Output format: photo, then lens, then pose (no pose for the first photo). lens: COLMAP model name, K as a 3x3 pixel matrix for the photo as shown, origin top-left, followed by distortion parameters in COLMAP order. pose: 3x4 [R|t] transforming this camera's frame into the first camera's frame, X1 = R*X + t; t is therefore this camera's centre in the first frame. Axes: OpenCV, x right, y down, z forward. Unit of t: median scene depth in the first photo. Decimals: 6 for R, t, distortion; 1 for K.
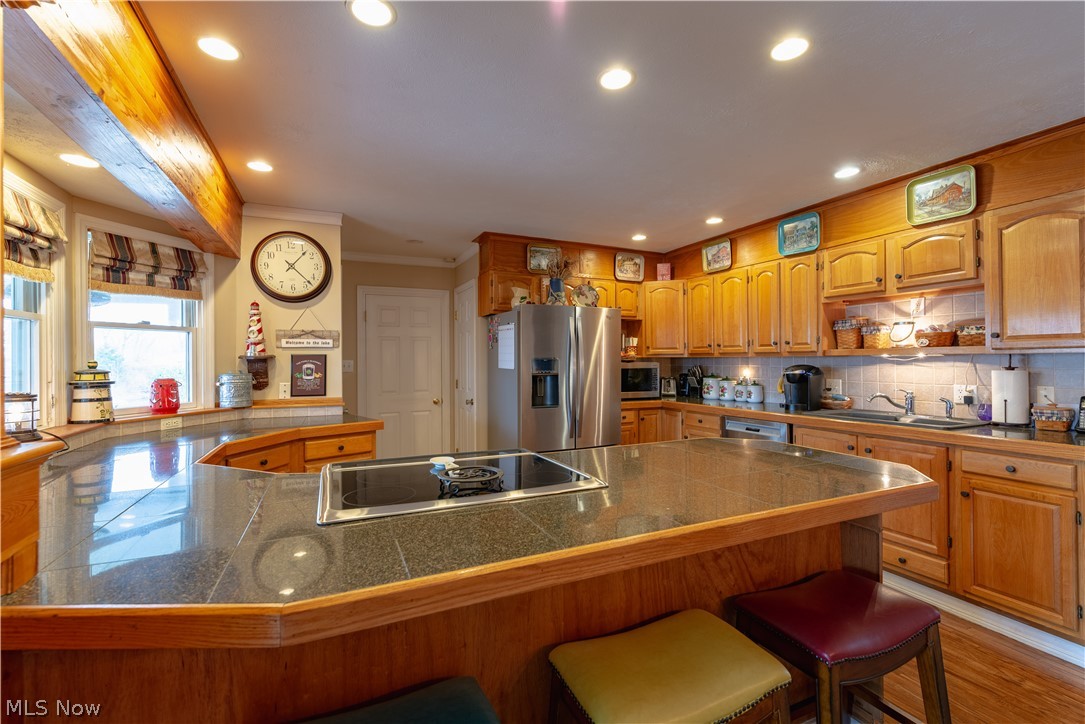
lens RADIAL K [[471.2, 0, 544.6], [0, 471.2, 357.9], [0, 0, 1]] dist [-0.000531, -0.000038]
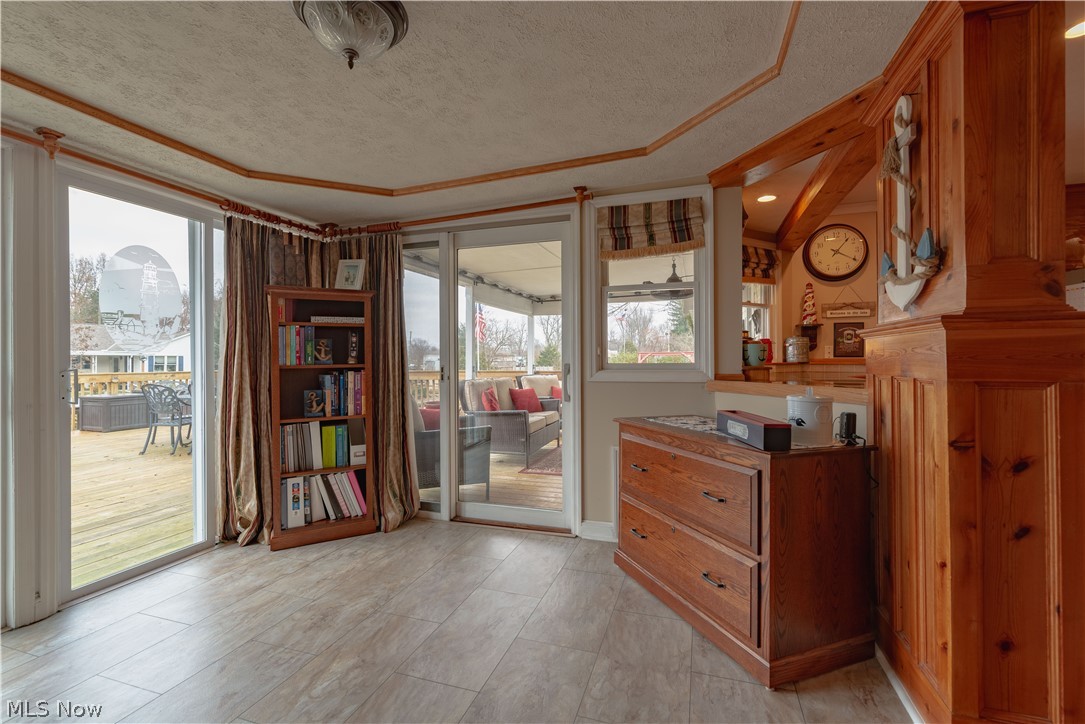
lens RADIAL K [[471.2, 0, 541.8], [0, 471.2, 361.6], [0, 0, 1]] dist [-0.000531, -0.000038]
pose [[0.734073, 0.004940, -0.679053, -0.269102], [0.003040, 0.999940, 0.010560, 0.082859], [0.679064, -0.009816, 0.734013, -0.461407]]
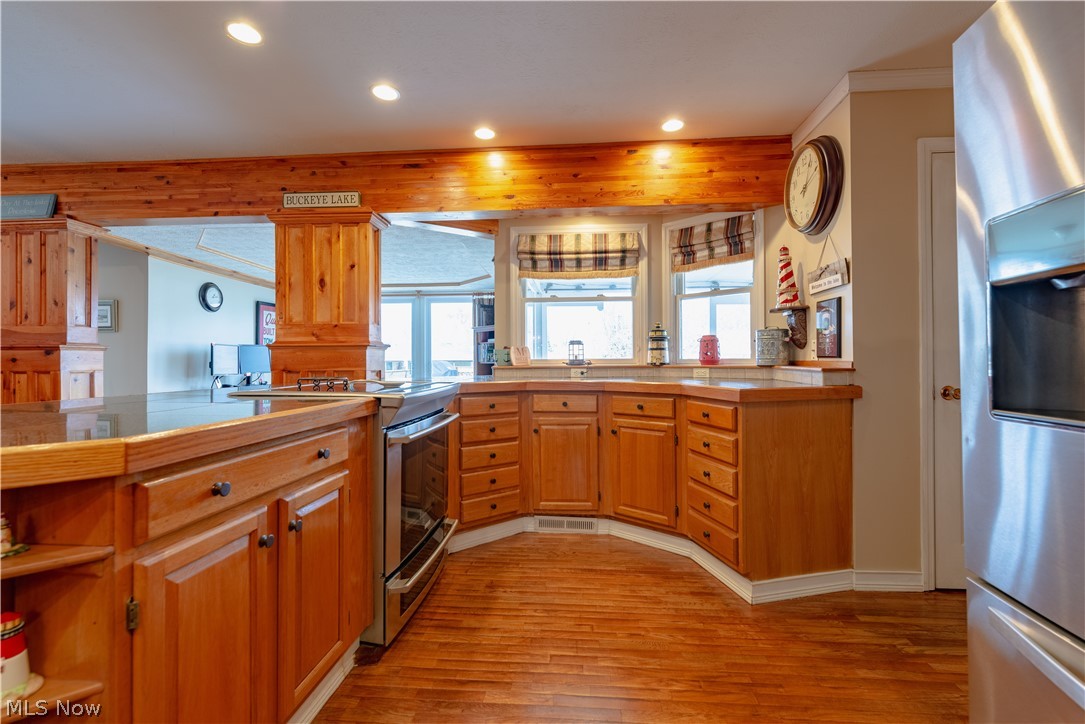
lens RADIAL K [[471.2, 0, 546.5], [0, 471.2, 358.3], [0, 0, 1]] dist [-0.000531, -0.000038]
pose [[-0.481476, 0.003897, -0.876451, 0.362112], [0.006289, 0.999980, 0.000992, 0.083266], [0.876437, -0.005034, -0.481491, 1.026840]]
